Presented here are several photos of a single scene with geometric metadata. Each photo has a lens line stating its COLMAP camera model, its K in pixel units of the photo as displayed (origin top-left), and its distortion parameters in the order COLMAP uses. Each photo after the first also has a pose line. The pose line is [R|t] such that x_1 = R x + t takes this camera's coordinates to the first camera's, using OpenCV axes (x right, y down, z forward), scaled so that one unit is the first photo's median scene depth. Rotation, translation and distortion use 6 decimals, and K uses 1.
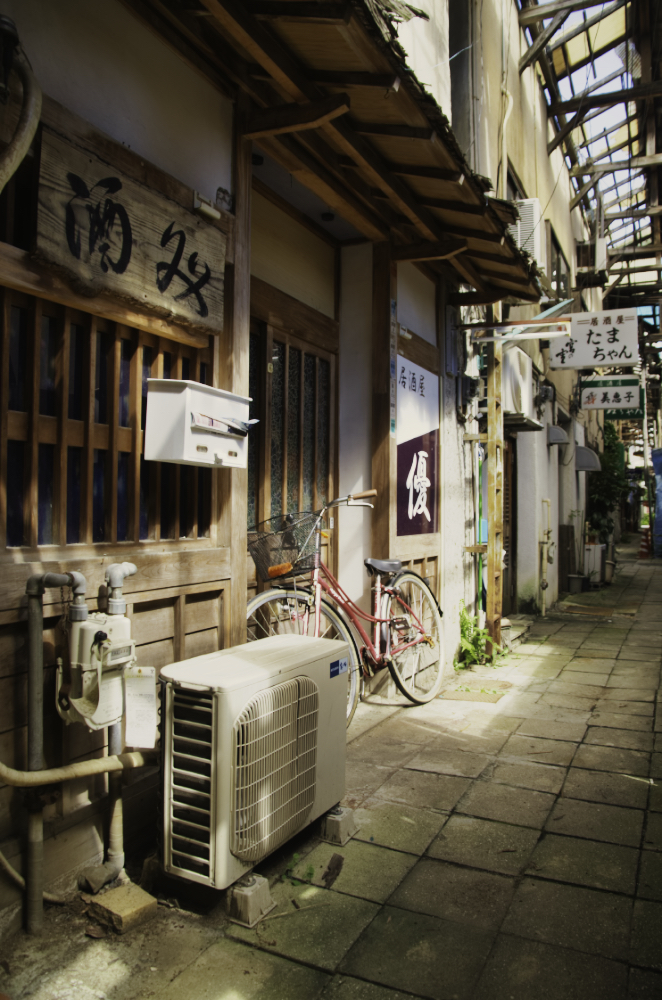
lens RADIAL K [[761.6, 0, 339.5], [0, 761.6, 508.7], [0, 0, 1]] dist [-0.119573, 0.069036]
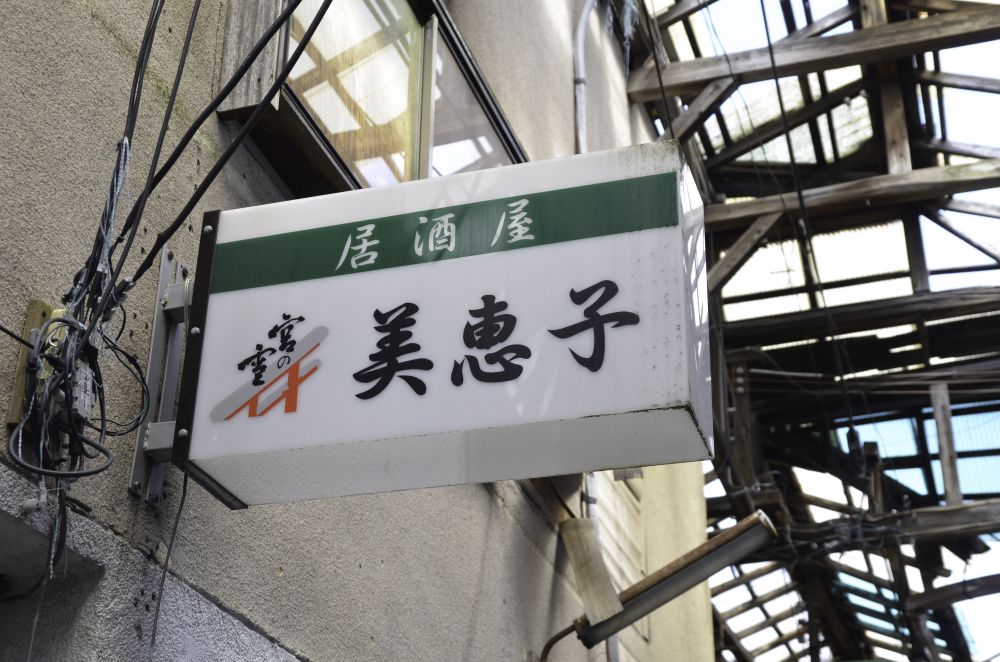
lens RADIAL K [[1582.4, 0, 497.2], [0, 1582.4, 328.5], [0, 0, 1]] dist [0.084513, 0.000000]
pose [[0.993904, 0.052167, 0.097131, 0.343537], [-0.001427, 0.886993, -0.461781, -0.044765], [-0.110244, 0.458827, 0.881660, 0.786732]]
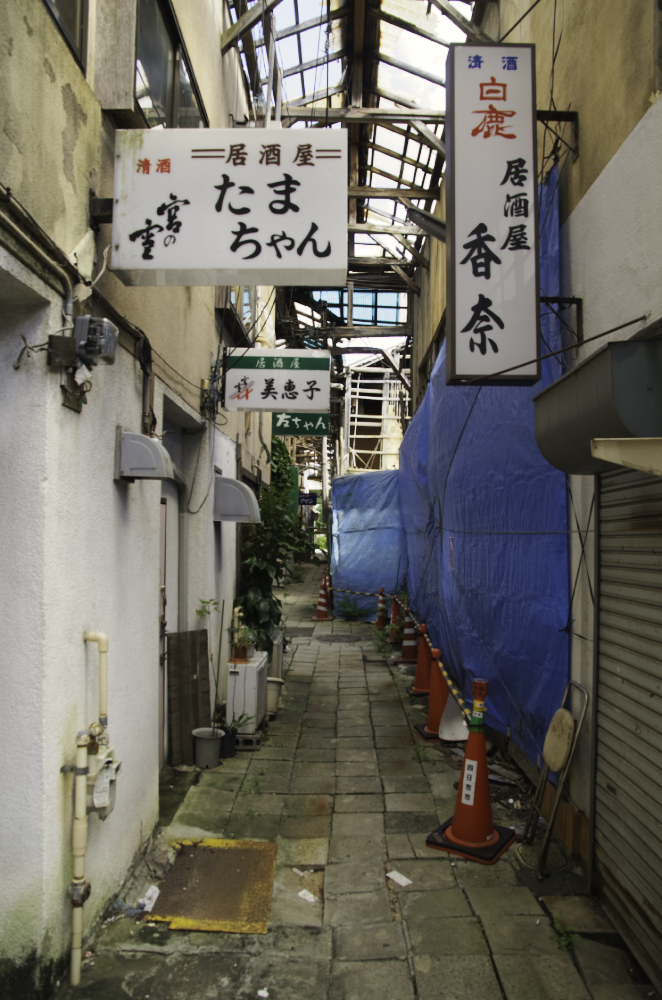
lens RADIAL K [[761.6, 0, 332.4], [0, 761.6, 498.8], [0, 0, 1]] dist [-0.119573, 0.069036]
pose [[0.917146, 0.024326, 0.397808, 0.181485], [-0.010986, 0.999299, -0.035779, -0.051097], [-0.398400, 0.028444, 0.916771, 0.485953]]
